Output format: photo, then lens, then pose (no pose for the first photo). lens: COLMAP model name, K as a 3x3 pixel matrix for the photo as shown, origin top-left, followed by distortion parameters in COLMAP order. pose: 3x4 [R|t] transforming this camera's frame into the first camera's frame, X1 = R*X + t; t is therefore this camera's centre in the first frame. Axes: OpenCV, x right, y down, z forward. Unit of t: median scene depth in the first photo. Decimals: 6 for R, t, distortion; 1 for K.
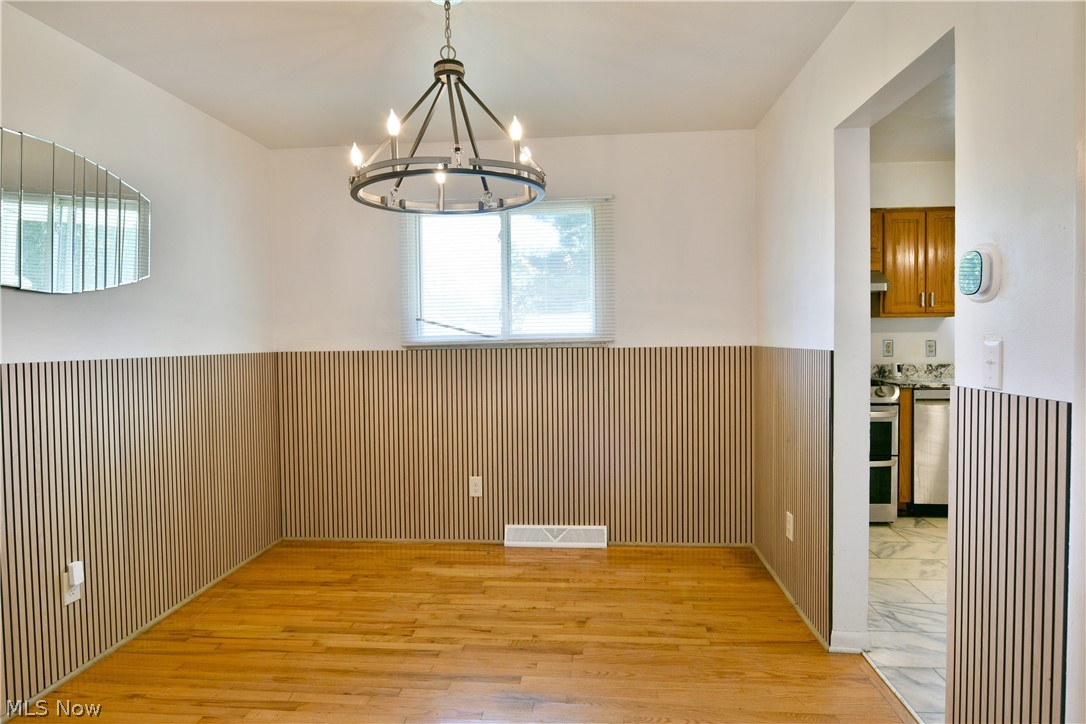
lens RADIAL K [[657.7, 0, 537.3], [0, 657.7, 363.0], [0, 0, 1]] dist [-0.012358, -0.005910]
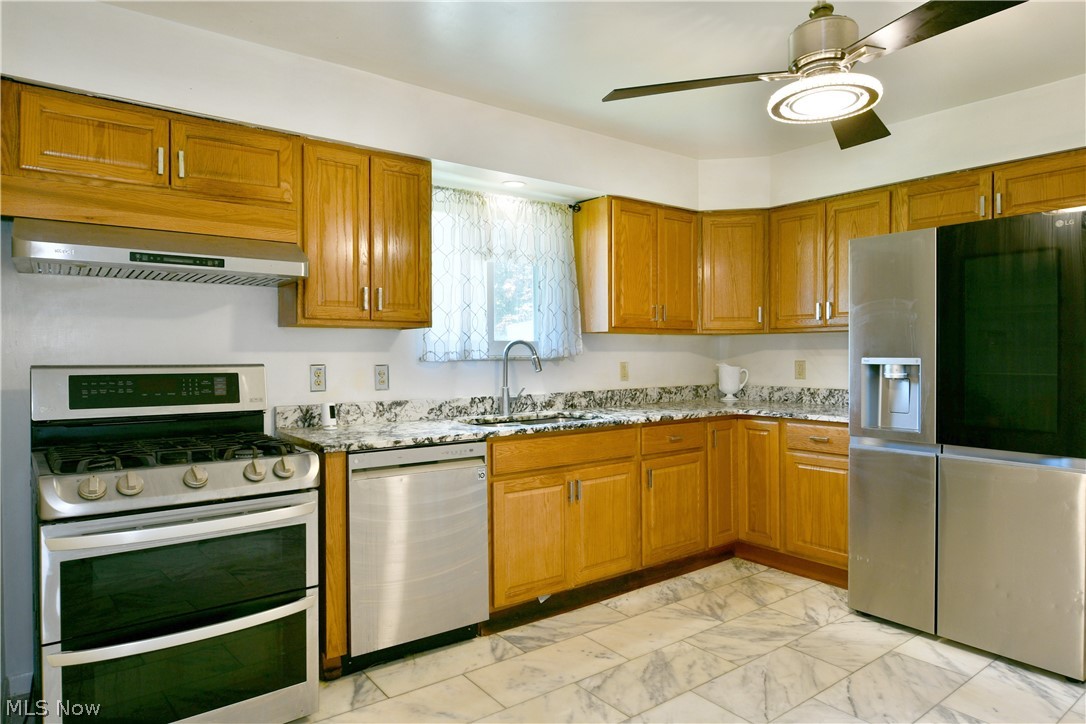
lens RADIAL K [[657.7, 0, 547.0], [0, 657.7, 364.2], [0, 0, 1]] dist [-0.012358, -0.005910]
pose [[0.728624, 0.004572, 0.684898, 0.295281], [0.014047, 0.999668, -0.021616, -0.020334], [-0.684769, 0.025370, 0.728318, 0.444598]]
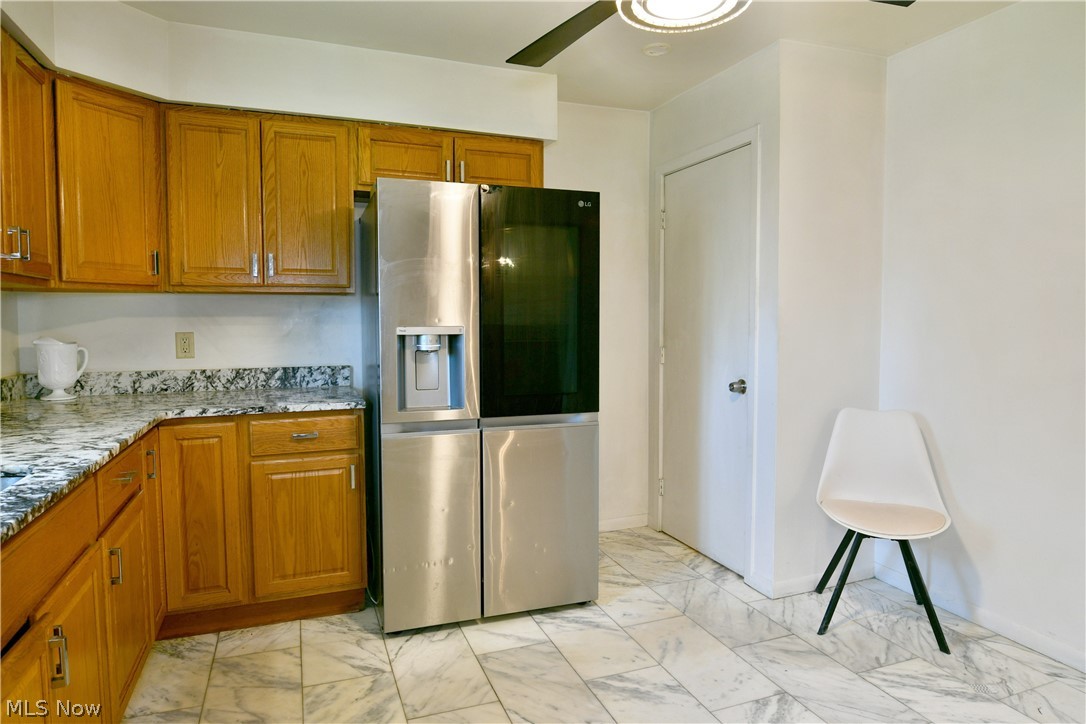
lens RADIAL K [[657.7, 0, 550.6], [0, 657.7, 358.5], [0, 0, 1]] dist [-0.012358, -0.005910]
pose [[-0.447857, -0.036282, 0.893369, 0.438810], [0.041543, 0.997253, 0.061327, -0.038889], [-0.893140, 0.064579, -0.445119, 0.838140]]
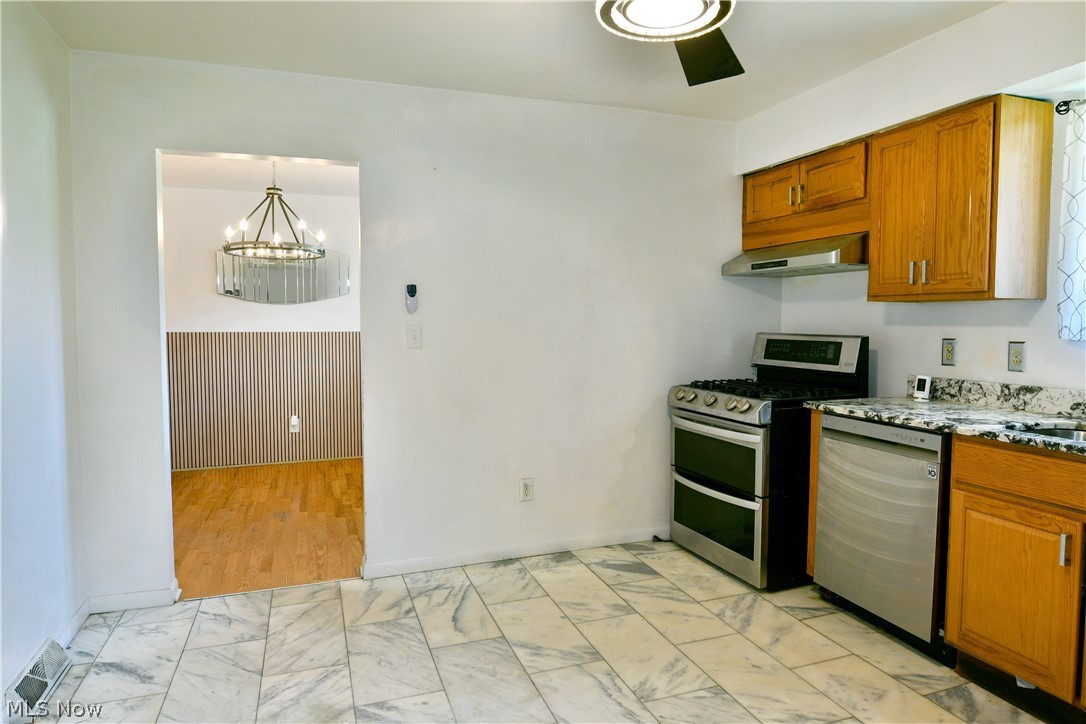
lens RADIAL K [[657.7, 0, 532.4], [0, 657.7, 365.8], [0, 0, 1]] dist [-0.012358, -0.005910]
pose [[0.419265, 0.079083, -0.904413, 0.990062], [-0.038777, 0.996850, 0.069190, -0.039027], [0.907036, 0.006061, 0.421011, 0.428466]]
